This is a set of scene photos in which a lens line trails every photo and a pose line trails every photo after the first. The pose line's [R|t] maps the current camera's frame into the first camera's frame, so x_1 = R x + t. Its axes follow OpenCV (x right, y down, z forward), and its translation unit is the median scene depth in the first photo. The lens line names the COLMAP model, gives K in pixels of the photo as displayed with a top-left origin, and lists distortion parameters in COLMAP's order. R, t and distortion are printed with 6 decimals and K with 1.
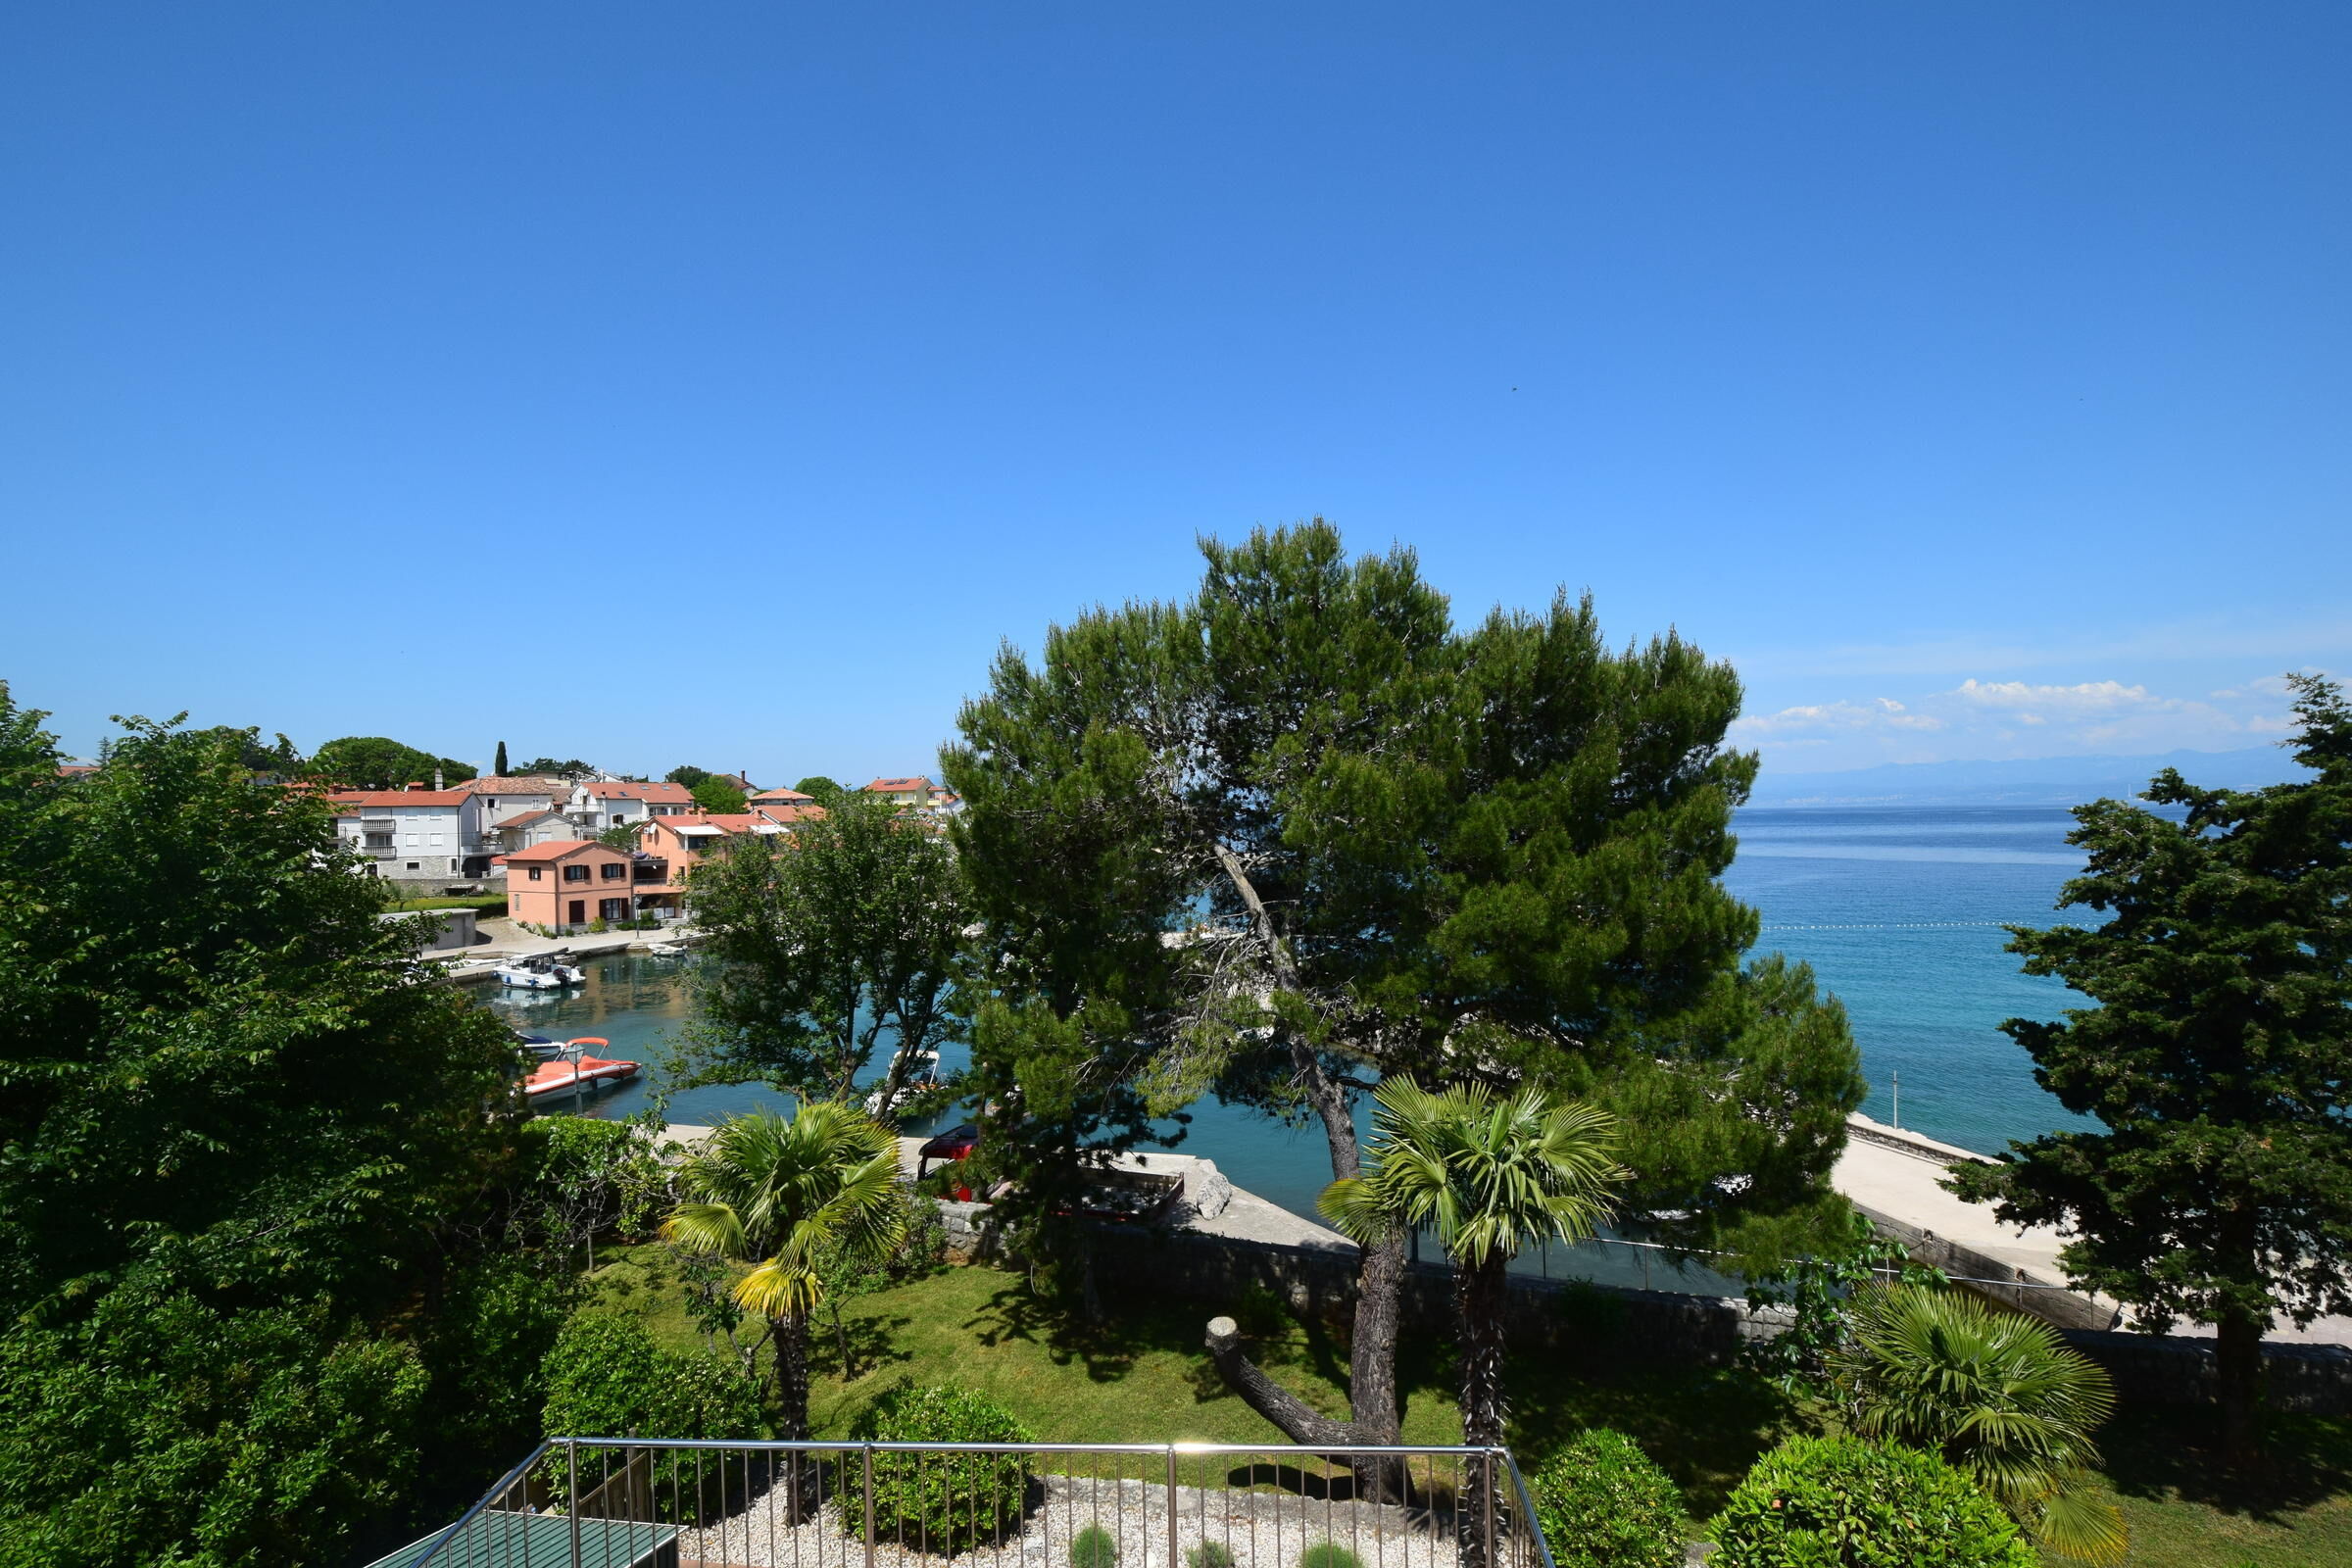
lens RADIAL K [[1031.4, 0, 1180.0], [0, 1031.4, 817.8], [0, 0, 1]] dist [0.007378, -0.007097]
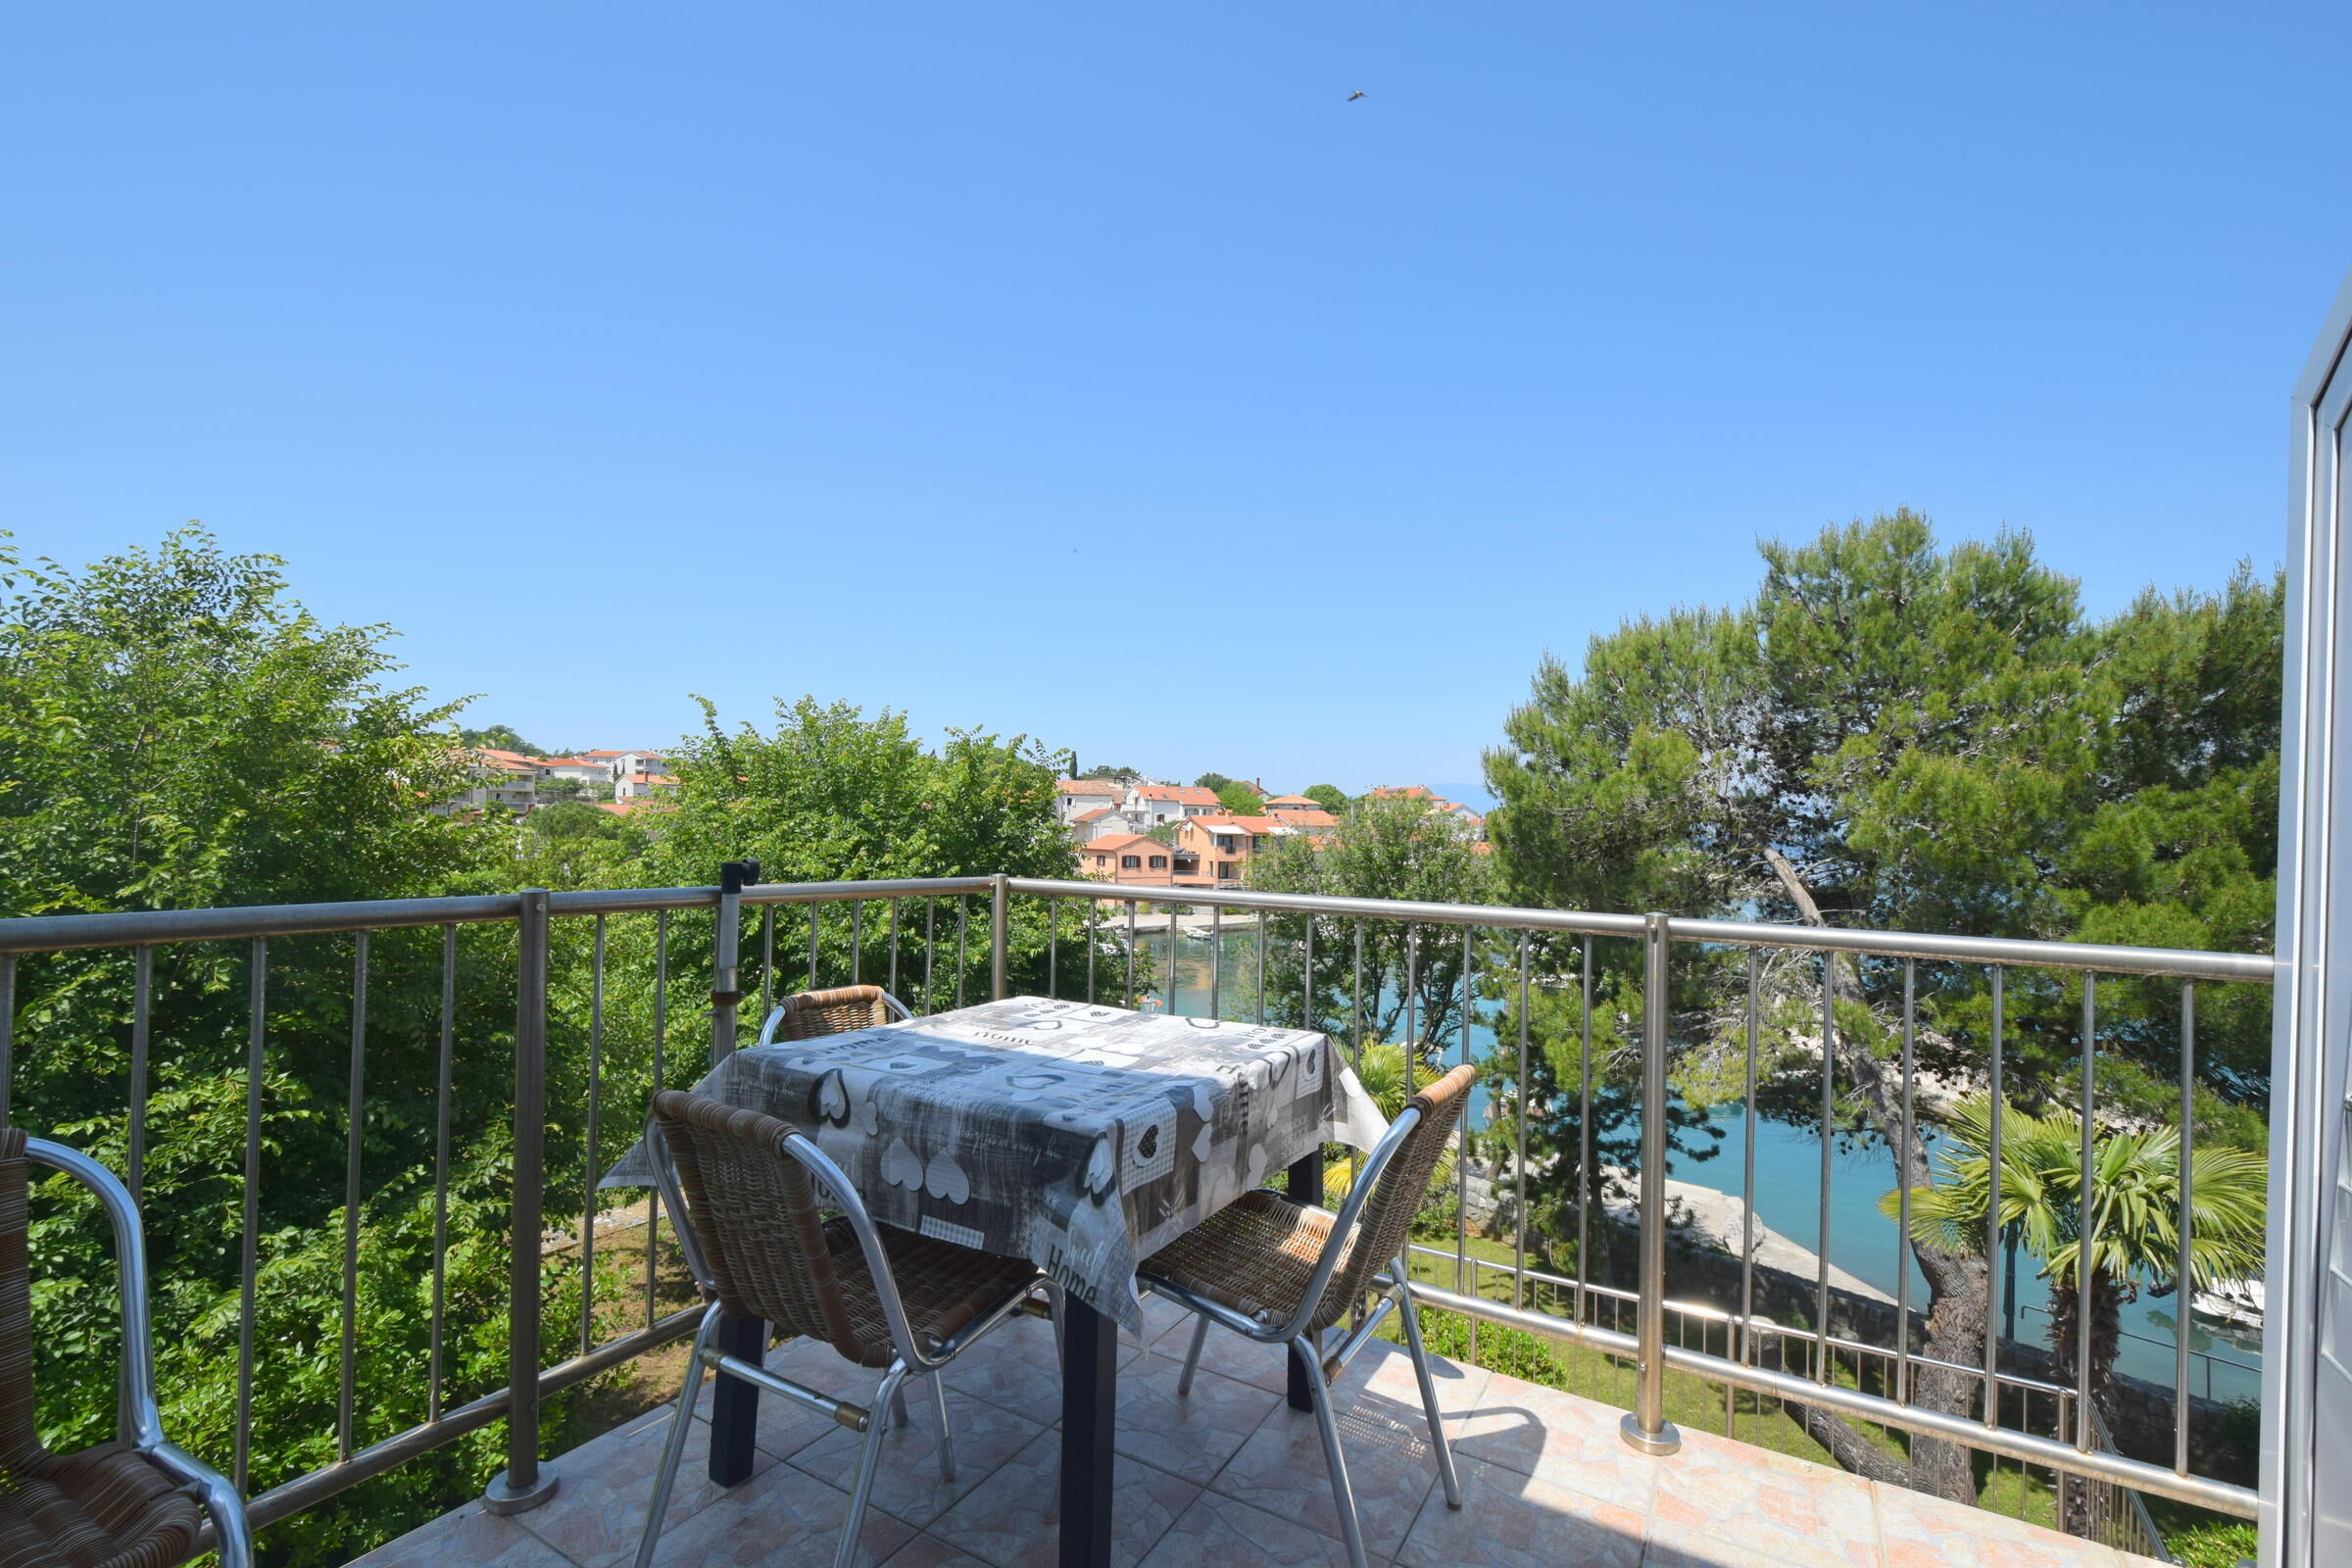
lens RADIAL K [[1025.8, 0, 1187.2], [0, 1025.8, 818.9], [0, 0, 1]] dist [0.010861, -0.007408]
pose [[0.892777, 0.030656, -0.449455, -0.019851], [-0.034310, 0.999411, 0.000015, 0.017291], [0.449191, 0.015407, 0.893303, -0.138399]]
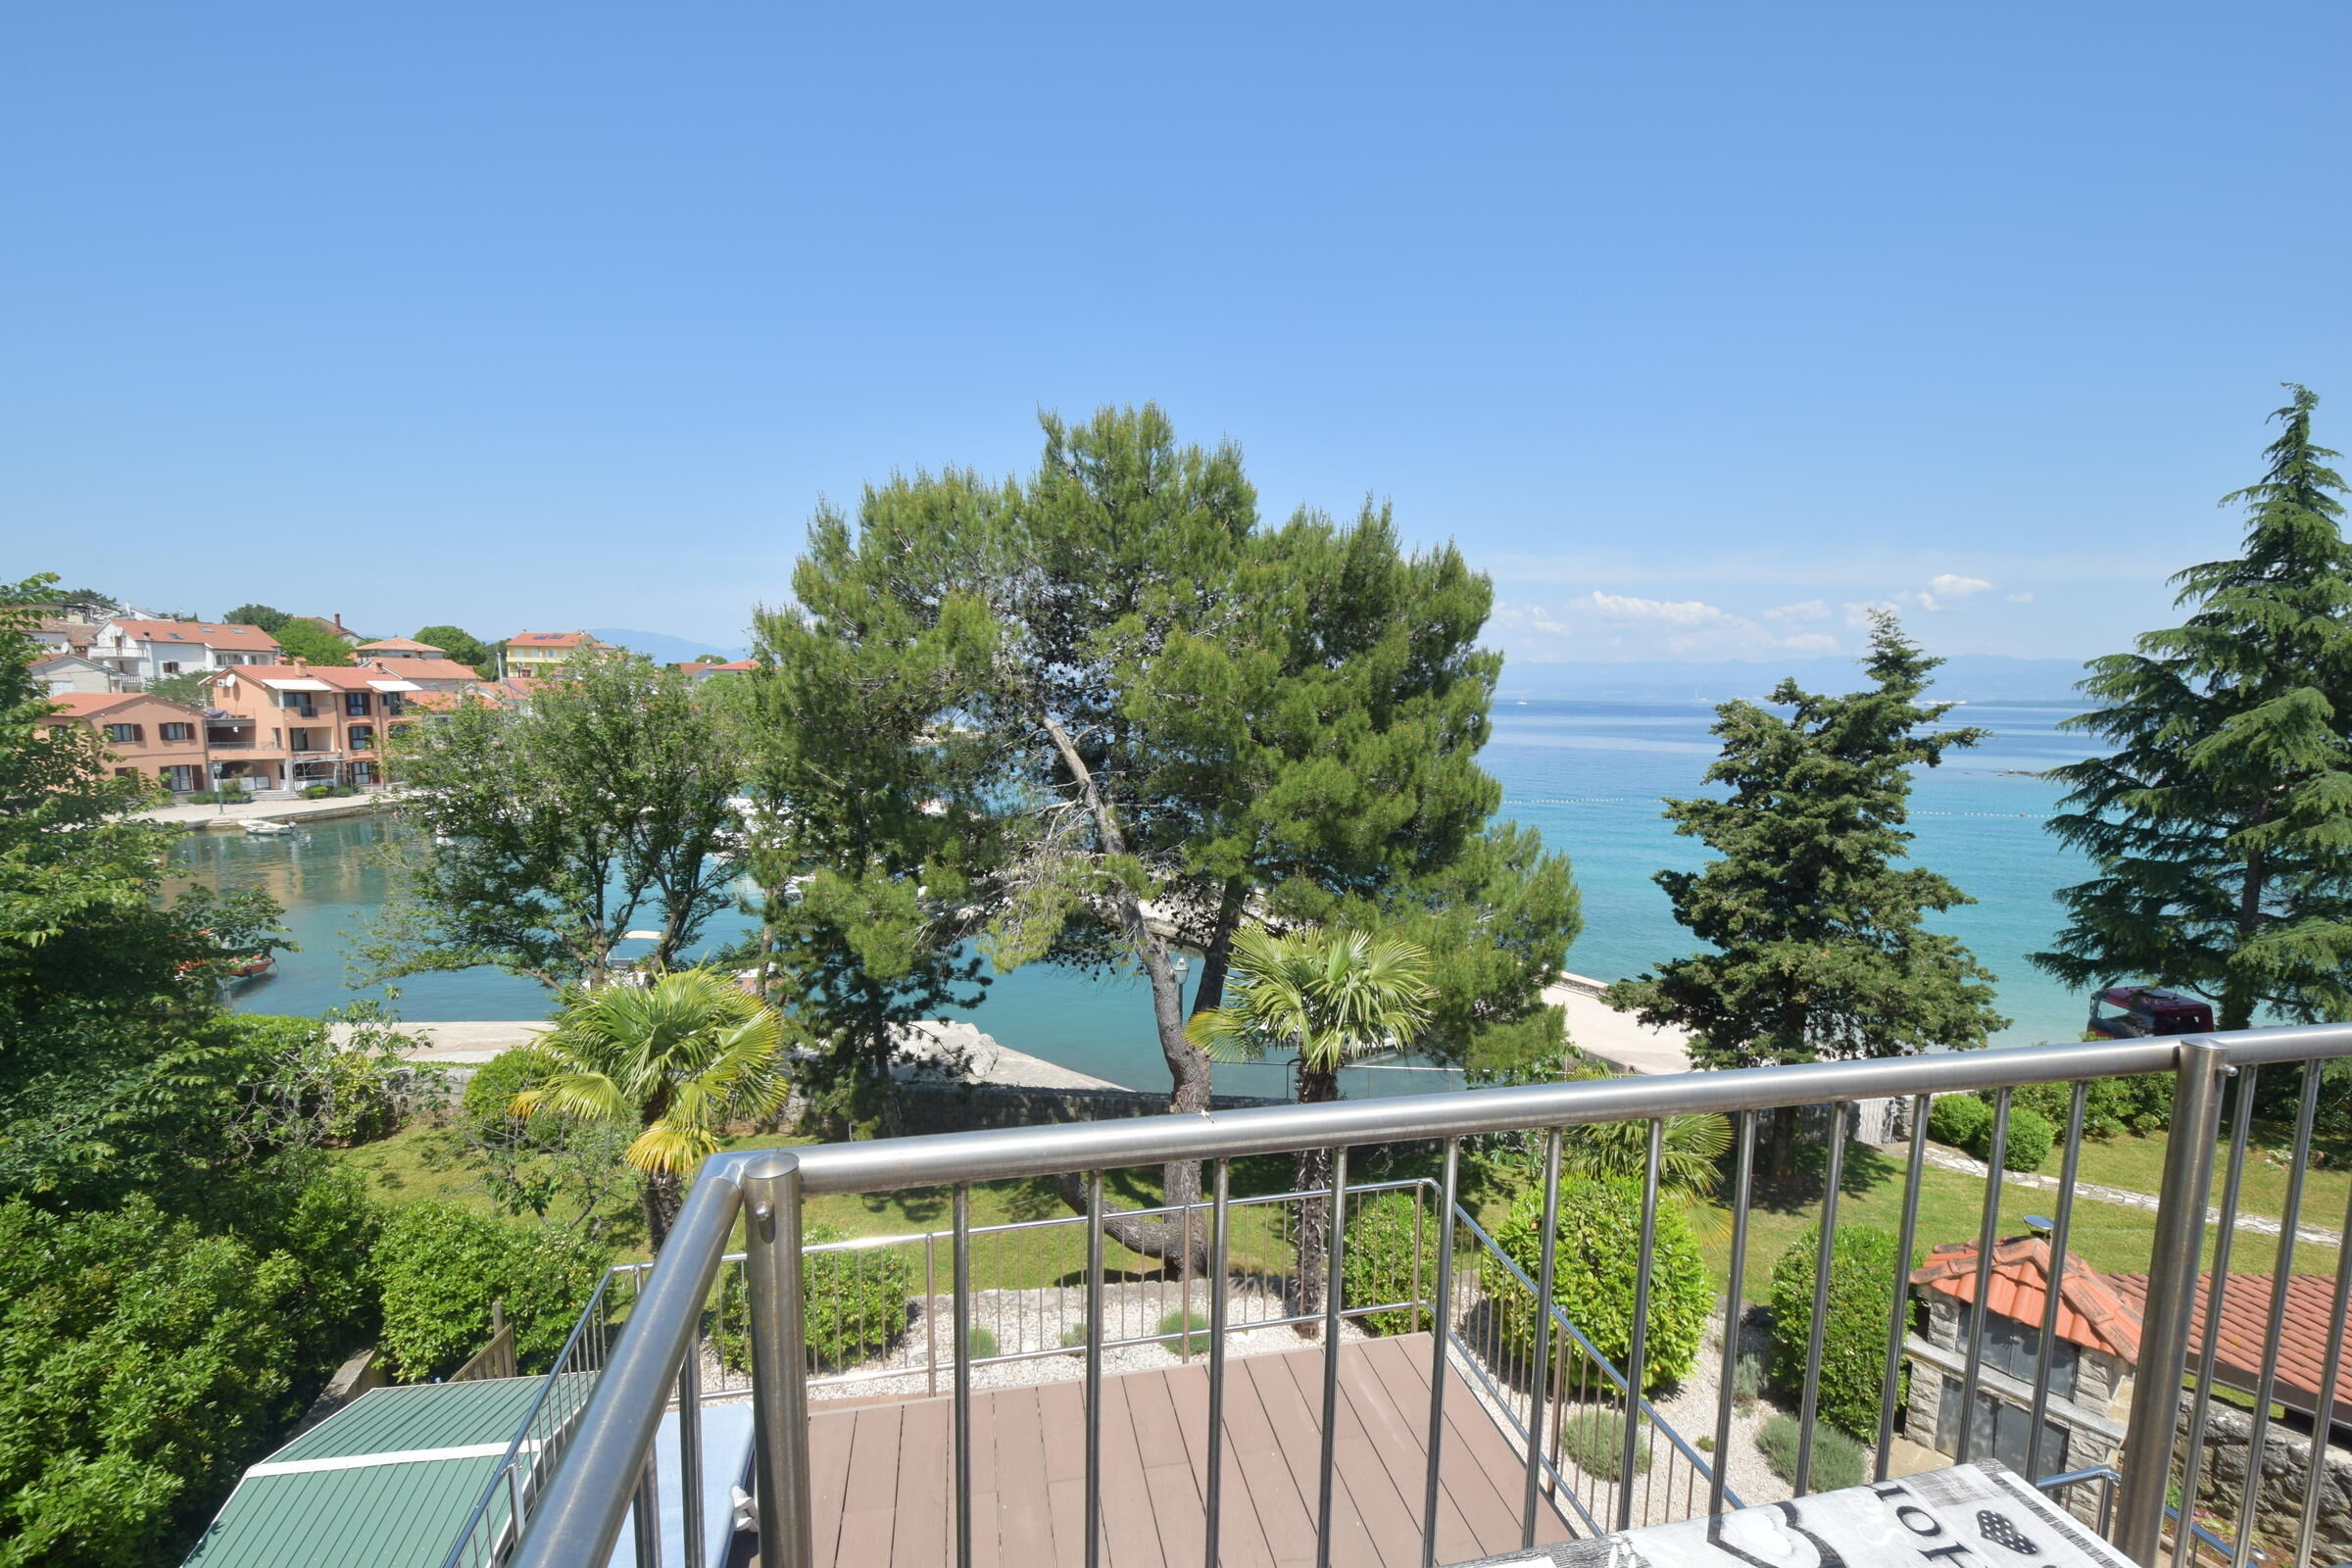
lens RADIAL K [[1025.8, 0, 1187.2], [0, 1025.8, 818.9], [0, 0, 1]] dist [0.010861, -0.007408]
pose [[0.958896, -0.002594, 0.283747, -0.130855], [-0.031691, 0.992723, 0.116172, 0.002378], [-0.281984, -0.120389, 0.951836, -0.041573]]
